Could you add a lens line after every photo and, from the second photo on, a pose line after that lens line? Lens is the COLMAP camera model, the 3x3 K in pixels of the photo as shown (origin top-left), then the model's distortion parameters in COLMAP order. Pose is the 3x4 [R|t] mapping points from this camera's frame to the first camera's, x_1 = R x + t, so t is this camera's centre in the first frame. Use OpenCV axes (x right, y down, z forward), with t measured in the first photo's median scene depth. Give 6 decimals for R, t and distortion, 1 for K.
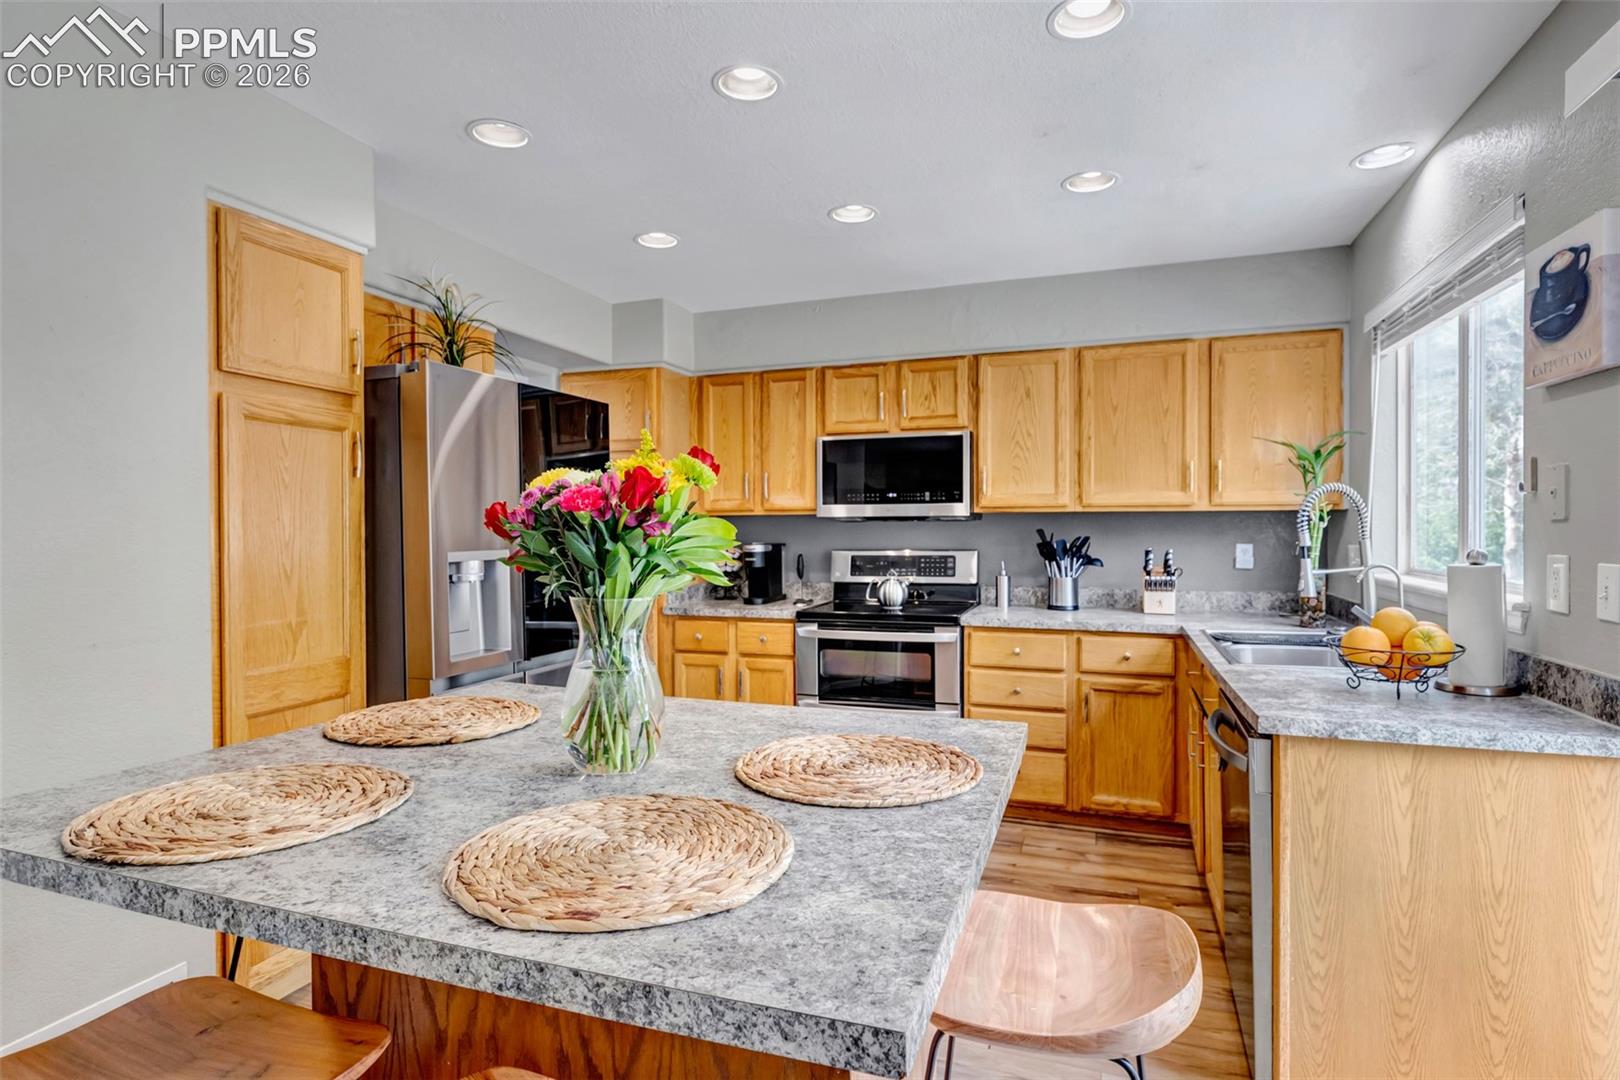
lens RADIAL K [[815.3, 0, 809.1], [0, 815.3, 542.8], [0, 0, 1]] dist [0.000496, -0.002754]
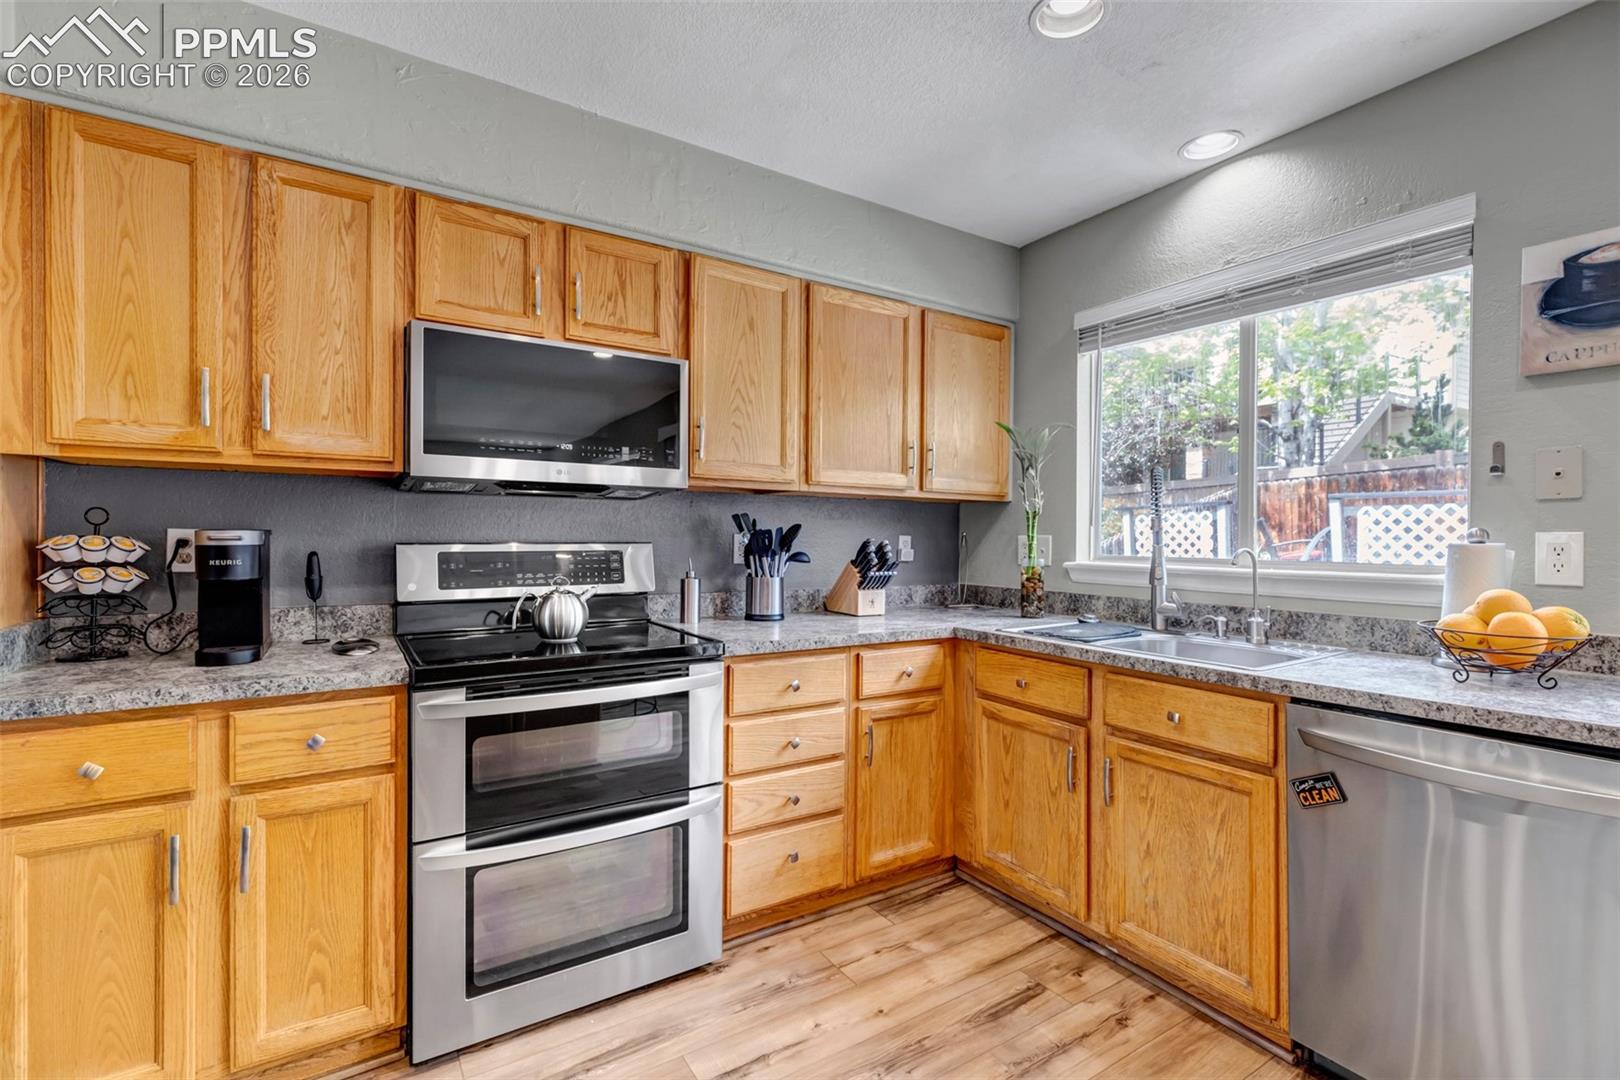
lens RADIAL K [[737.2, 0, 809.5], [0, 737.2, 539.1], [0, 0, 1]] dist [0.004822, 0.000023]
pose [[0.612653, 0.005852, 0.790330, -0.219676], [0.004777, 0.999927, -0.011107, 0.015005], [-0.790338, 0.010580, 0.612580, 0.569817]]
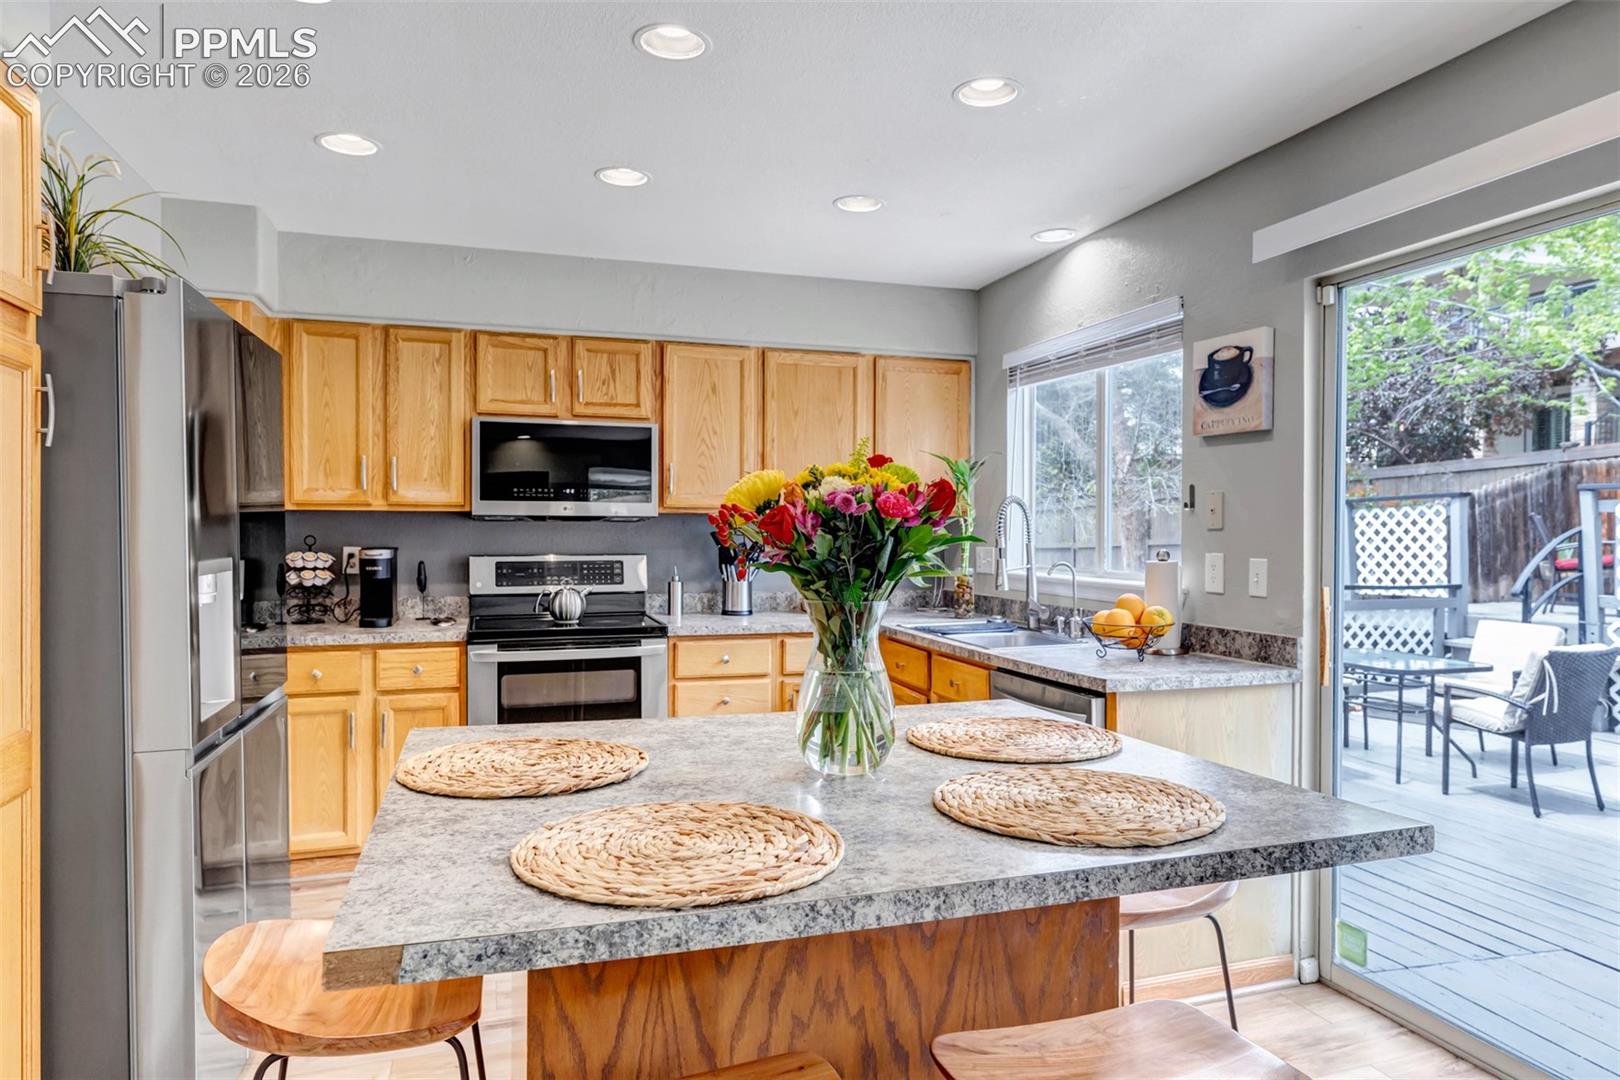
lens RADIAL K [[991.6, 0, 801.1], [0, 991.6, 537.4], [0, 0, 1]] dist [0.001247, 0.005159]
pose [[0.797144, 0.001365, 0.603787, -0.355148], [0.003280, 0.999973, -0.006590, -0.001844], [-0.603780, 0.007234, 0.797118, 0.016840]]
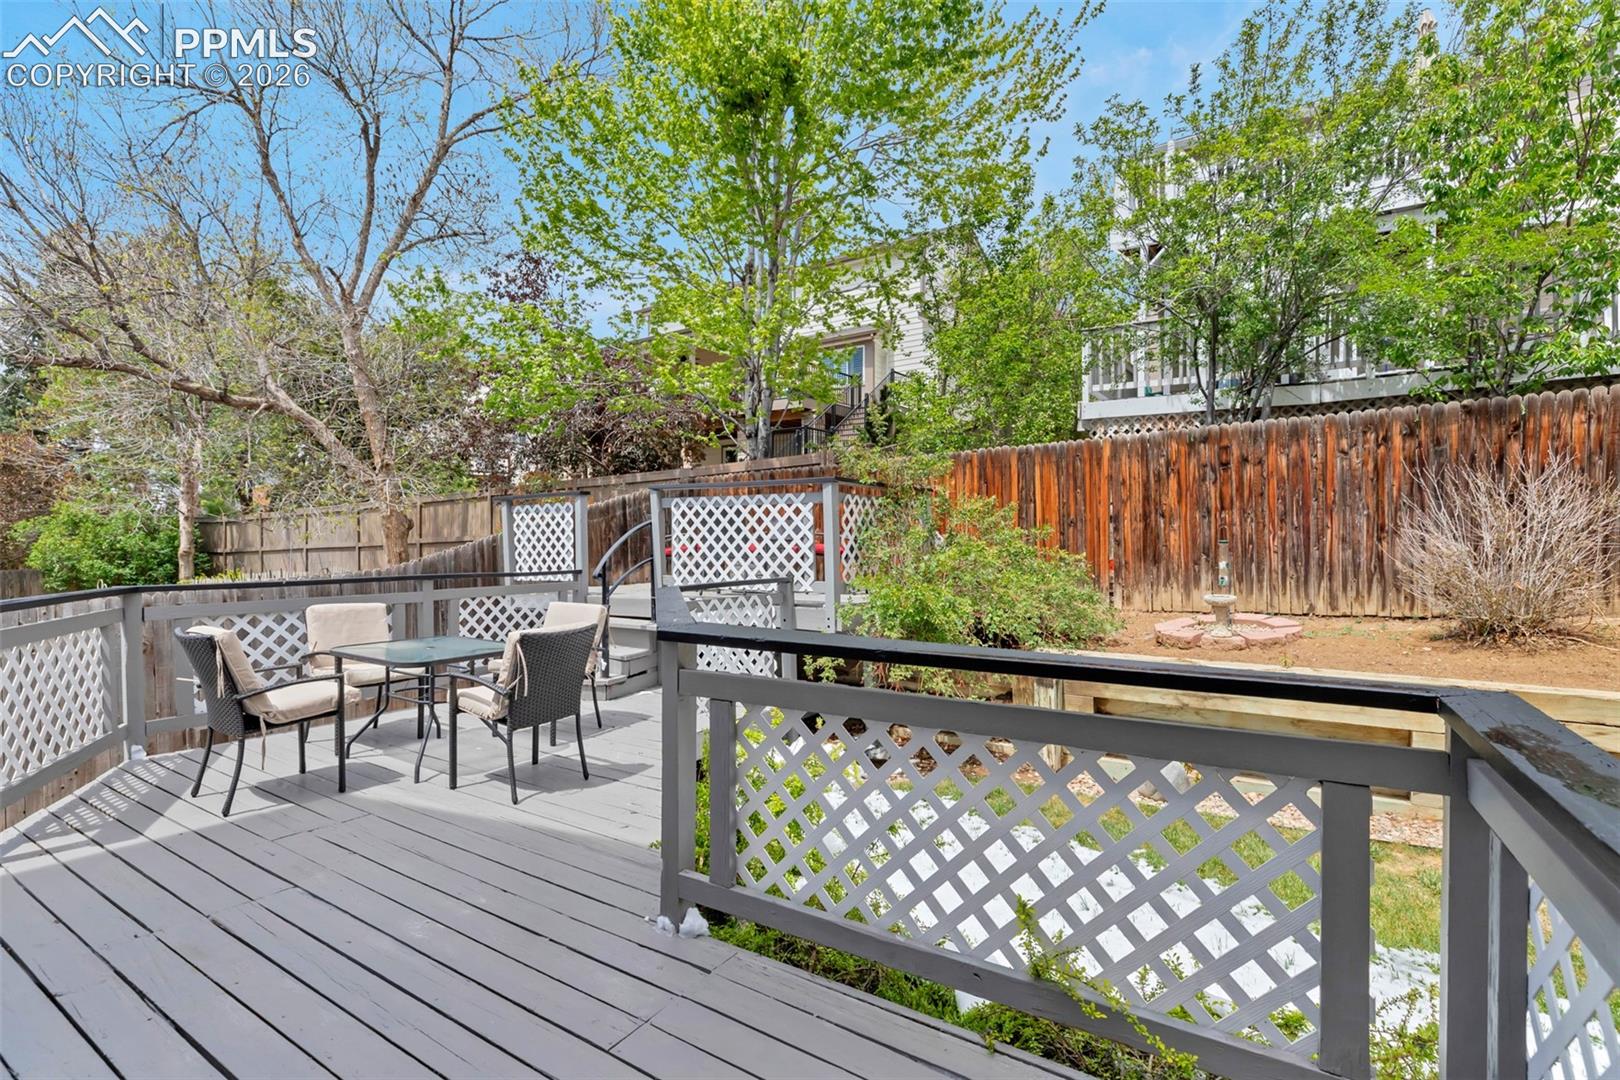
lens RADIAL K [[737.2, 0, 816.9], [0, 737.2, 542.5], [0, 0, 1]] dist [0.004822, 0.000023]
pose [[0.216658, -0.004277, 0.976238, 0.439853], [0.013077, 0.999913, 0.001478, 0.029131], [-0.976160, 0.012446, 0.216696, -0.132760]]
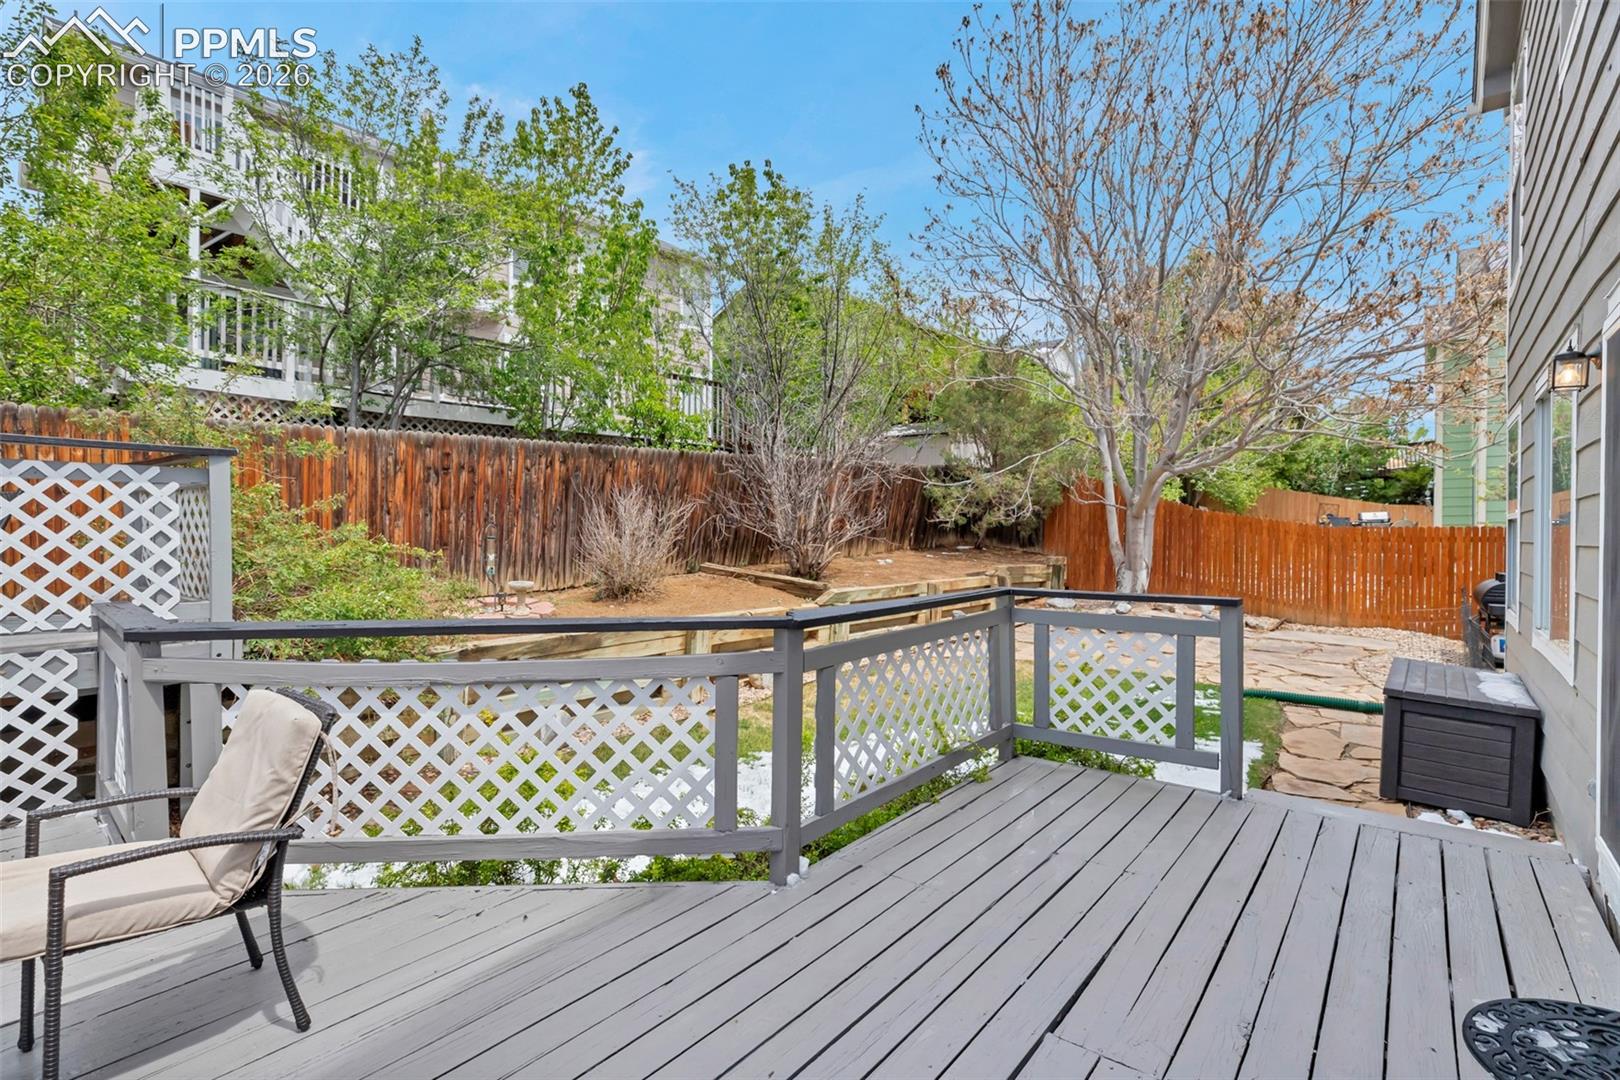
lens RADIAL K [[737.2, 0, 802.1], [0, 737.2, 538.0], [0, 0, 1]] dist [0.004822, 0.000023]
pose [[-0.939522, -0.000886, 0.342487, 0.819851], [0.006836, 0.999749, 0.021340, 0.006322], [-0.342420, 0.022391, -0.939280, 0.921815]]
